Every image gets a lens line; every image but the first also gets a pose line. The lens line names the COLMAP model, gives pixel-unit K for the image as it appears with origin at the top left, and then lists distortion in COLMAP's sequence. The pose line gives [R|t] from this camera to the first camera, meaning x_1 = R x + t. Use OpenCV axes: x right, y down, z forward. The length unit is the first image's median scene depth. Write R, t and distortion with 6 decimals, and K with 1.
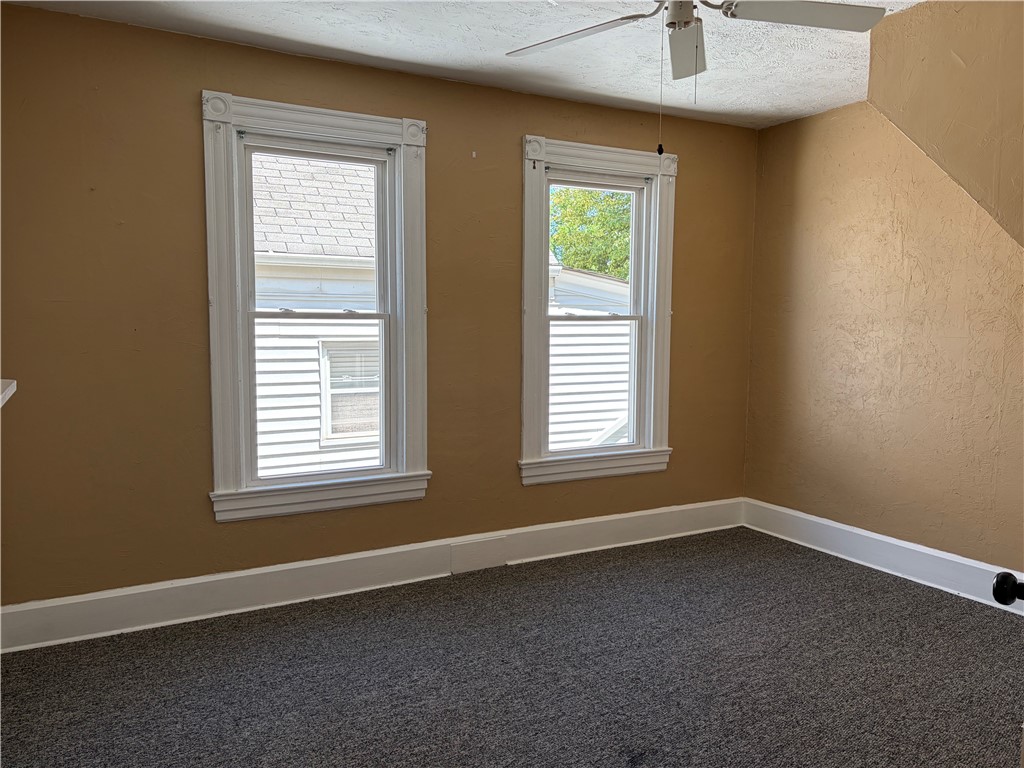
lens RADIAL K [[775.3, 0, 511.5], [0, 775.3, 387.2], [0, 0, 1]] dist [0.036563, -0.052129]
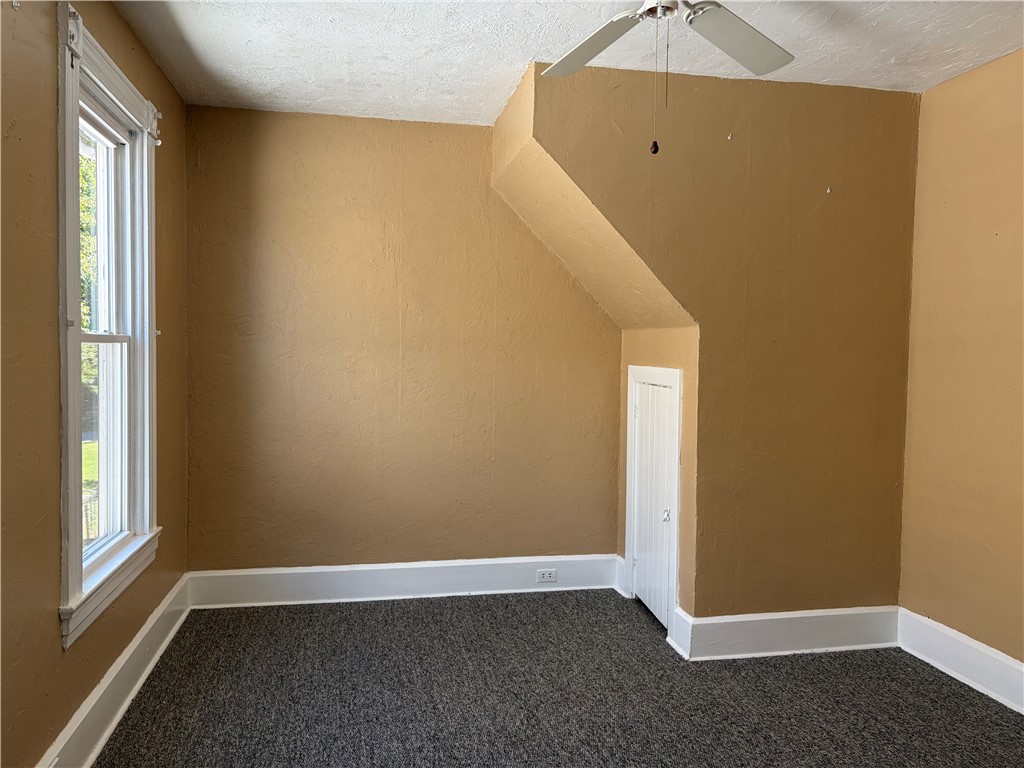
lens RADIAL K [[775.3, 0, 512.3], [0, 775.3, 380.1], [0, 0, 1]] dist [0.036563, -0.052129]
pose [[0.293013, -0.035190, 0.955461, -0.423545], [0.074552, 0.997121, 0.013861, -0.045091], [-0.953198, 0.067170, 0.294793, 0.563202]]
